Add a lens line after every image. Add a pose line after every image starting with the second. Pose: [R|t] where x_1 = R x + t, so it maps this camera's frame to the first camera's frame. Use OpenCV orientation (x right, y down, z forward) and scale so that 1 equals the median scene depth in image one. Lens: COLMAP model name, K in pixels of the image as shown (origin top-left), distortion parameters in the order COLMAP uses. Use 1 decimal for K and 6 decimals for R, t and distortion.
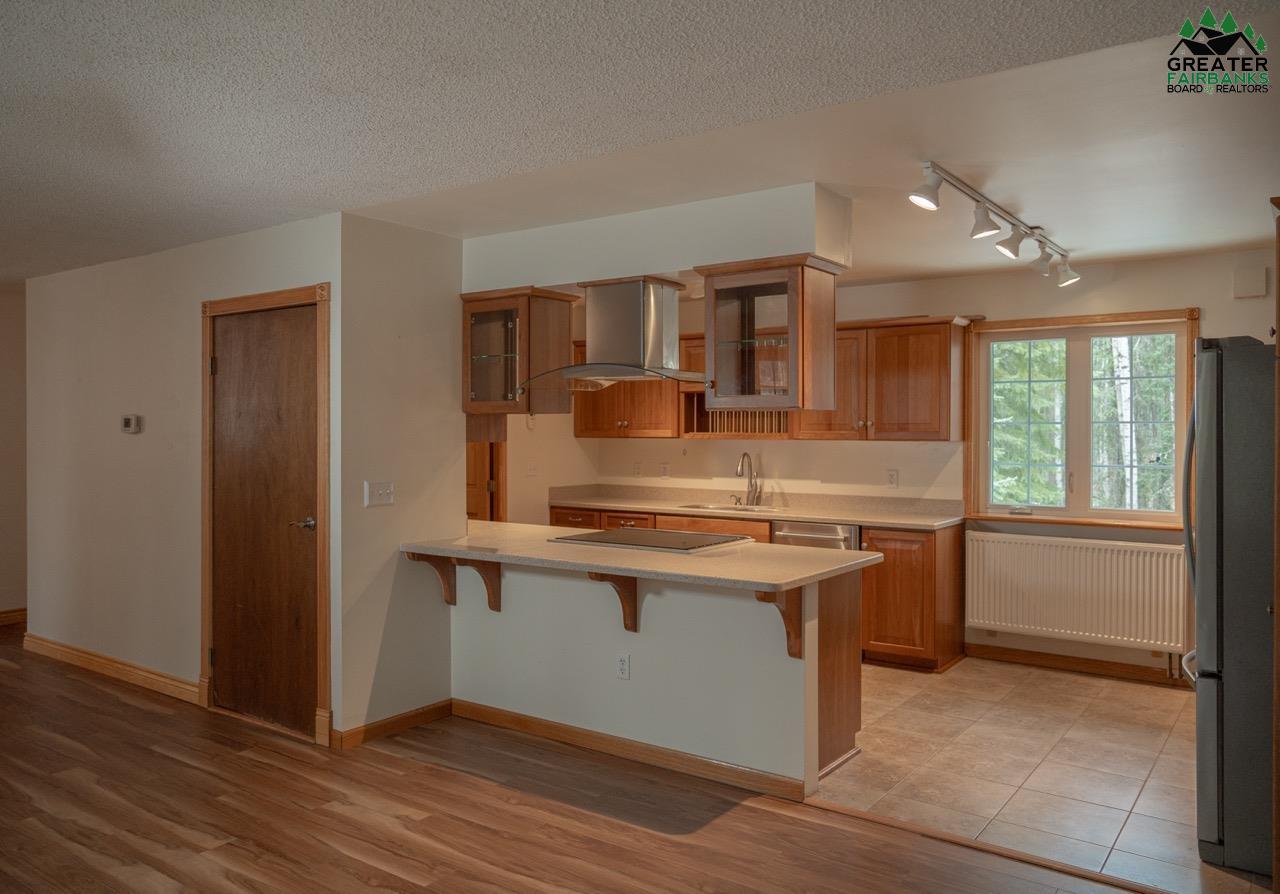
lens RADIAL K [[960.0, 0, 607.9], [0, 960.0, 442.8], [0, 0, 1]] dist [0.007014, 0.013669]
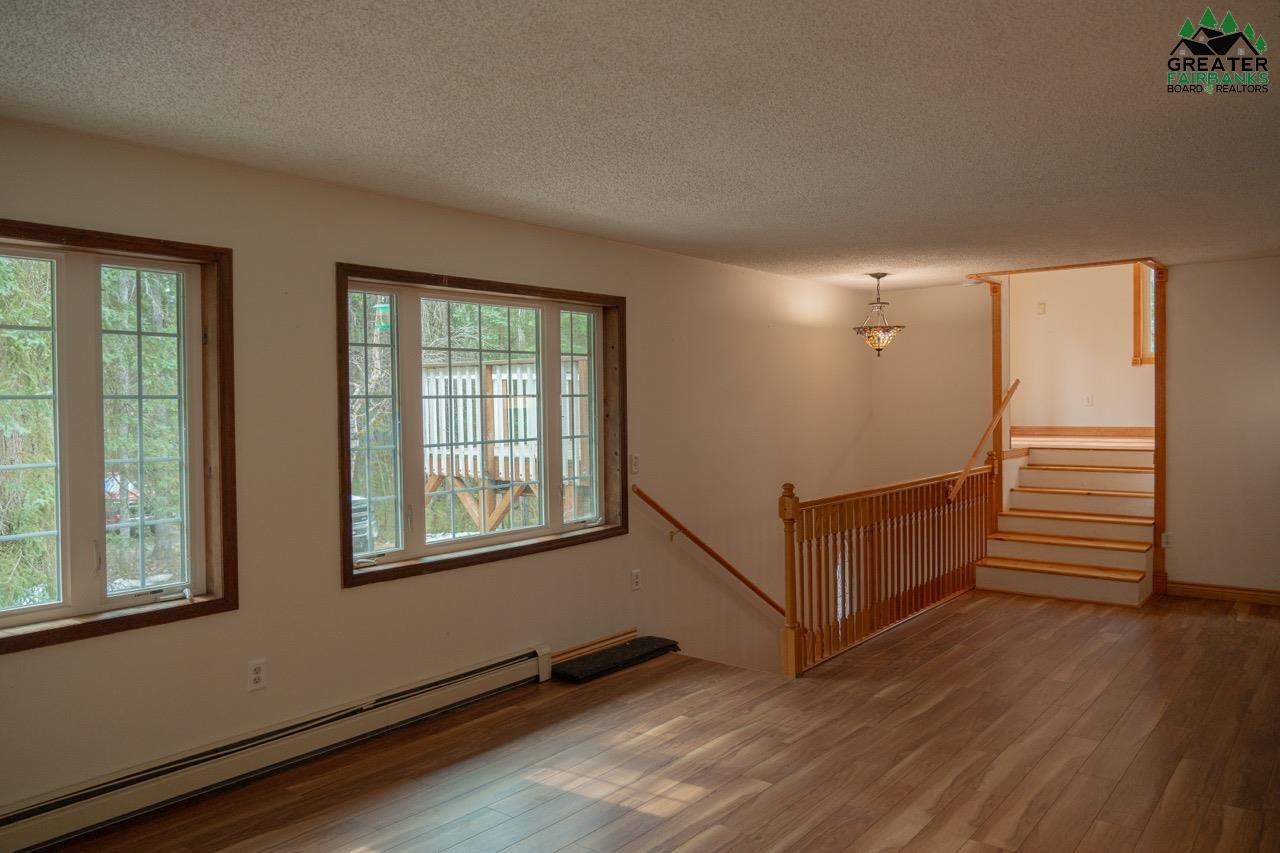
lens RADIAL K [[917.9, 0, 640.4], [0, 917.9, 416.7], [0, 0, 1]] dist [-0.001207, 0.018830]
pose [[-0.021426, 0.015419, -0.999652, 0.383621], [-0.003211, 0.999875, 0.015491, -0.012804], [0.999765, 0.003542, -0.021374, 0.510819]]
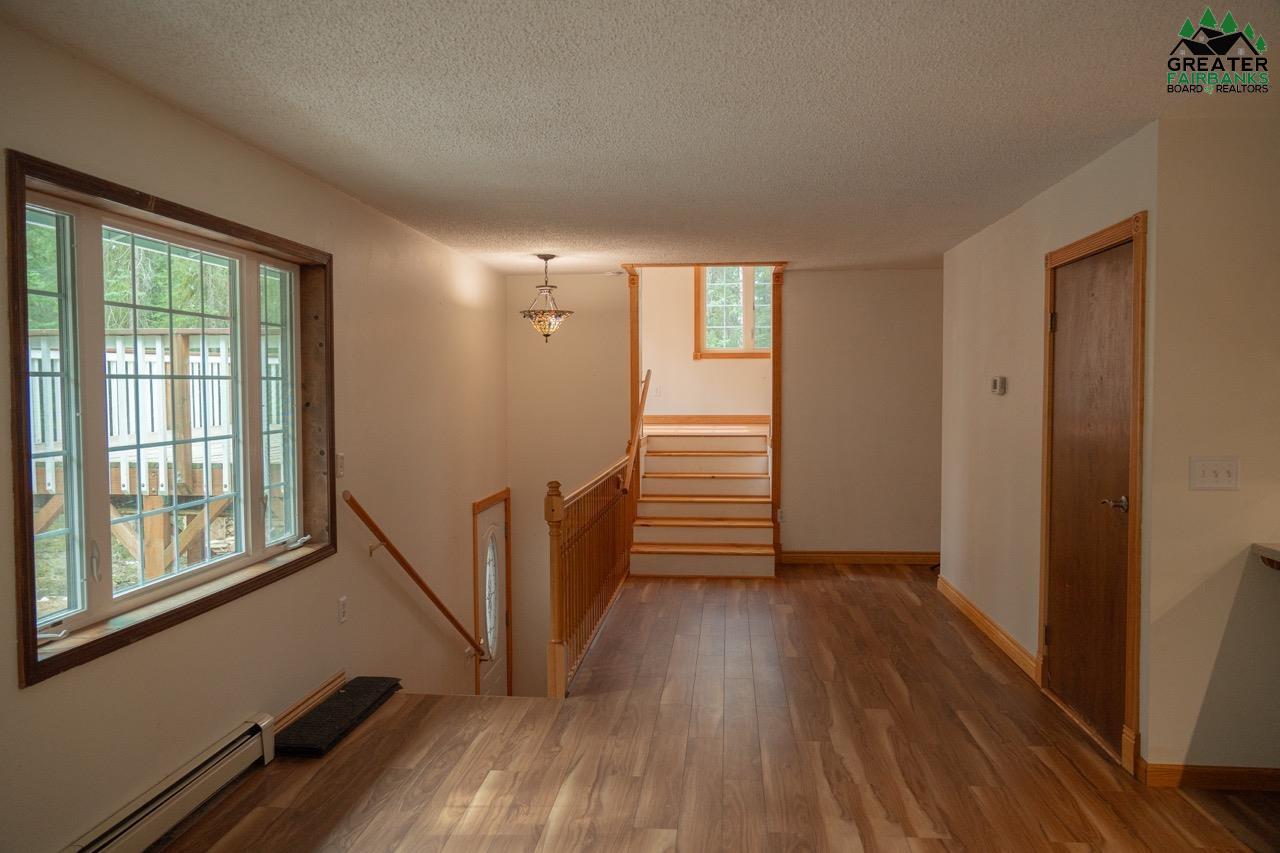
lens RADIAL K [[917.9, 0, 637.5], [0, 917.9, 415.9], [0, 0, 1]] dist [-0.001207, 0.018830]
pose [[0.526937, 0.021857, -0.849623, 0.149428], [-0.007477, 0.999750, 0.021082, -0.006214], [0.849871, -0.004756, 0.526969, 0.221146]]
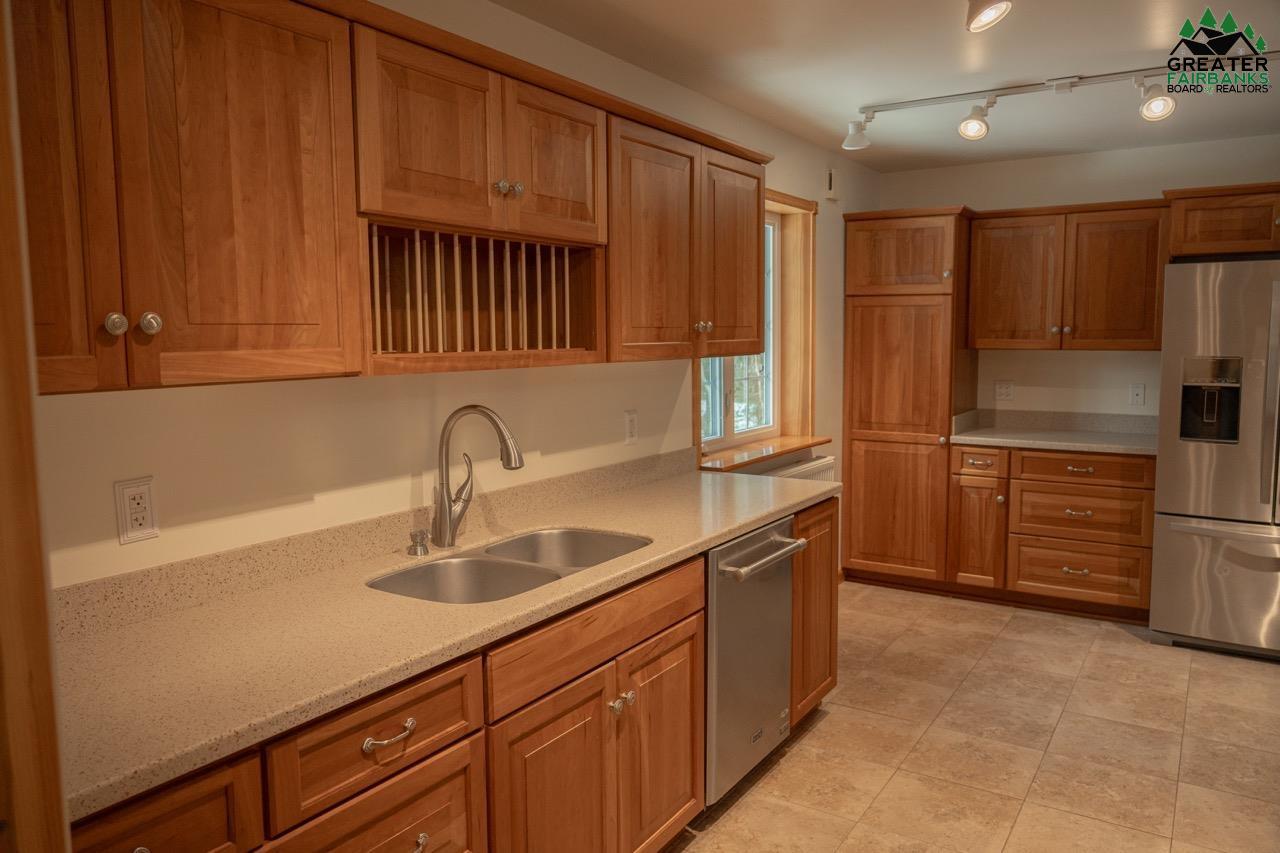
lens RADIAL K [[917.9, 0, 658.9], [0, 917.9, 418.8], [0, 0, 1]] dist [-0.001207, 0.018830]
pose [[-0.083892, -0.097589, 0.991685, -0.330735], [0.019560, 0.994840, 0.099554, -0.028441], [-0.996283, 0.027749, -0.081550, 1.498542]]
